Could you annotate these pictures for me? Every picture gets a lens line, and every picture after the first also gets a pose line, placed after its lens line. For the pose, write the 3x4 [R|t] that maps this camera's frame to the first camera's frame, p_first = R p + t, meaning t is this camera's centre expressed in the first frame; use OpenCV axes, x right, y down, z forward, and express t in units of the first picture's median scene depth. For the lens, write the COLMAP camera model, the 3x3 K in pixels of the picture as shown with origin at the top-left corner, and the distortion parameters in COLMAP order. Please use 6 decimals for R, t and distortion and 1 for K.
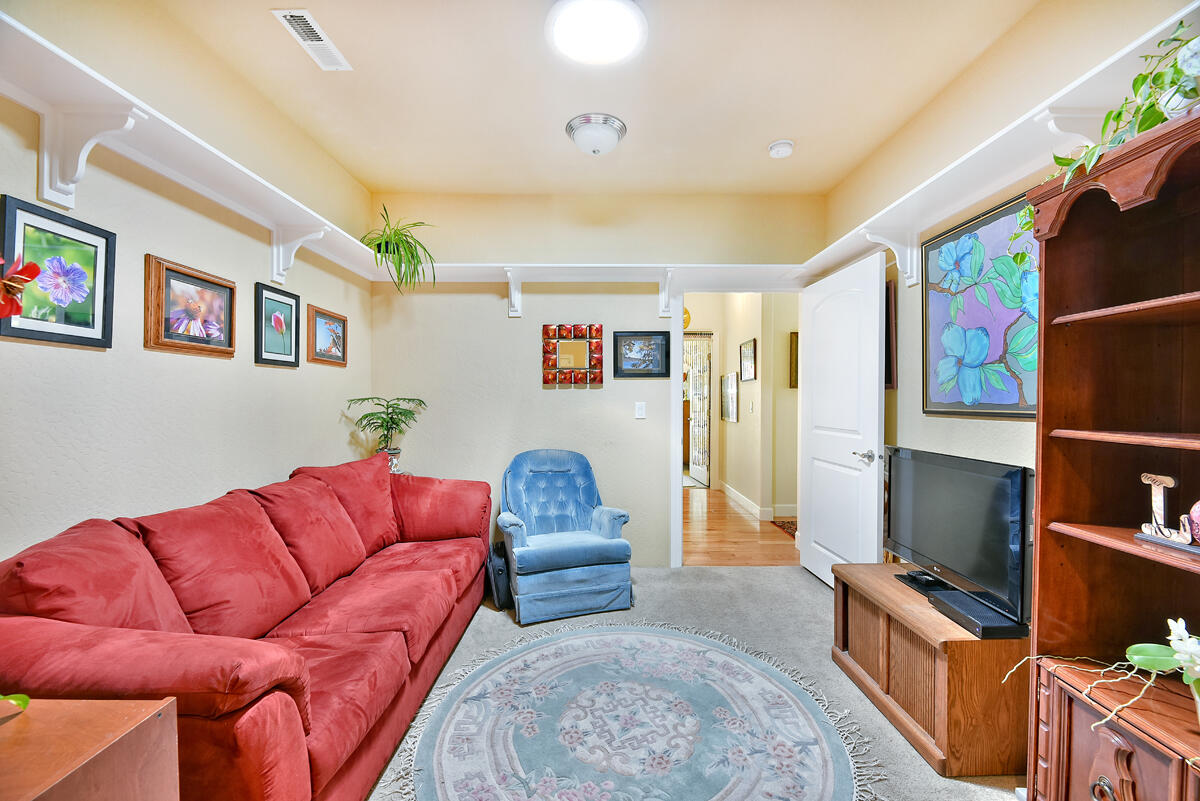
lens RADIAL K [[486.0, 0, 603.7], [0, 486.0, 399.4], [0, 0, 1]] dist [0.001643, -0.003306]
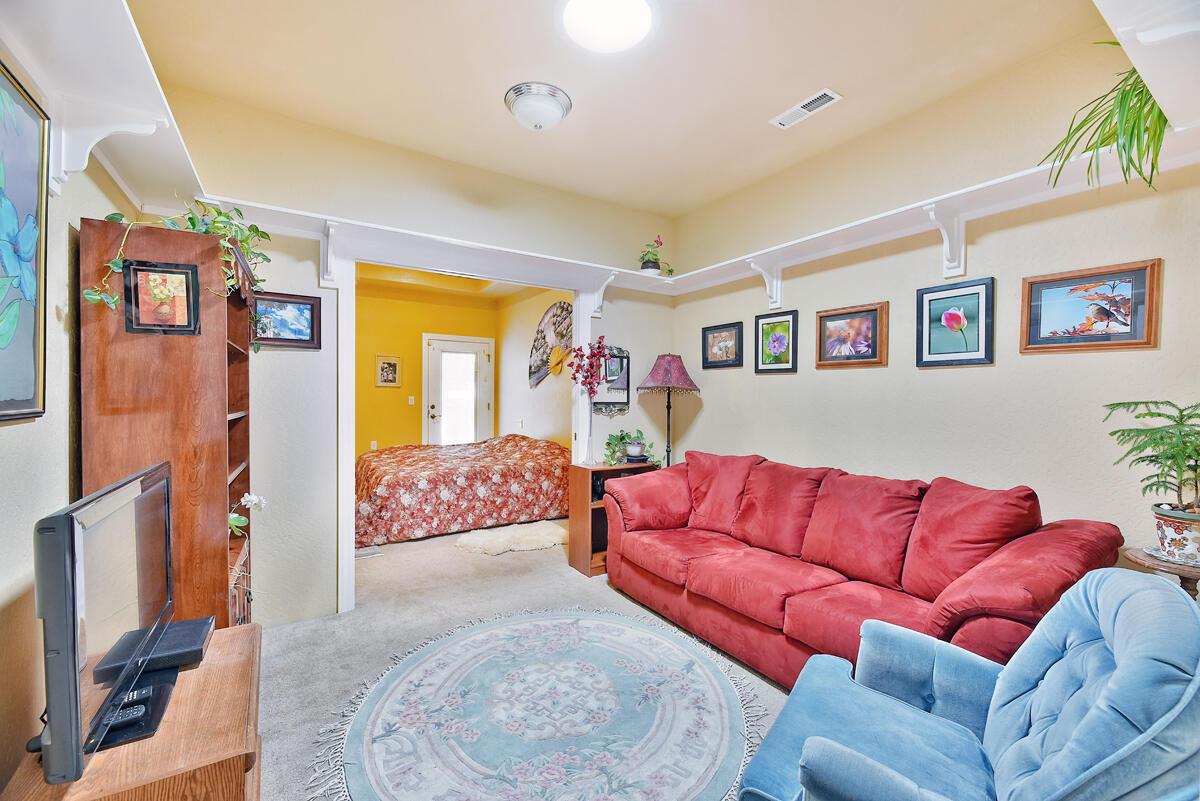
lens RADIAL K [[463.0, 0, 603.5], [0, 463.0, 403.4], [0, 0, 1]] dist [-0.001333, -0.000048]
pose [[-0.833009, 0.002605, -0.553253, 0.478133], [-0.007492, 0.999844, 0.015988, -0.007231], [0.553208, 0.017463, -0.832860, 1.717787]]
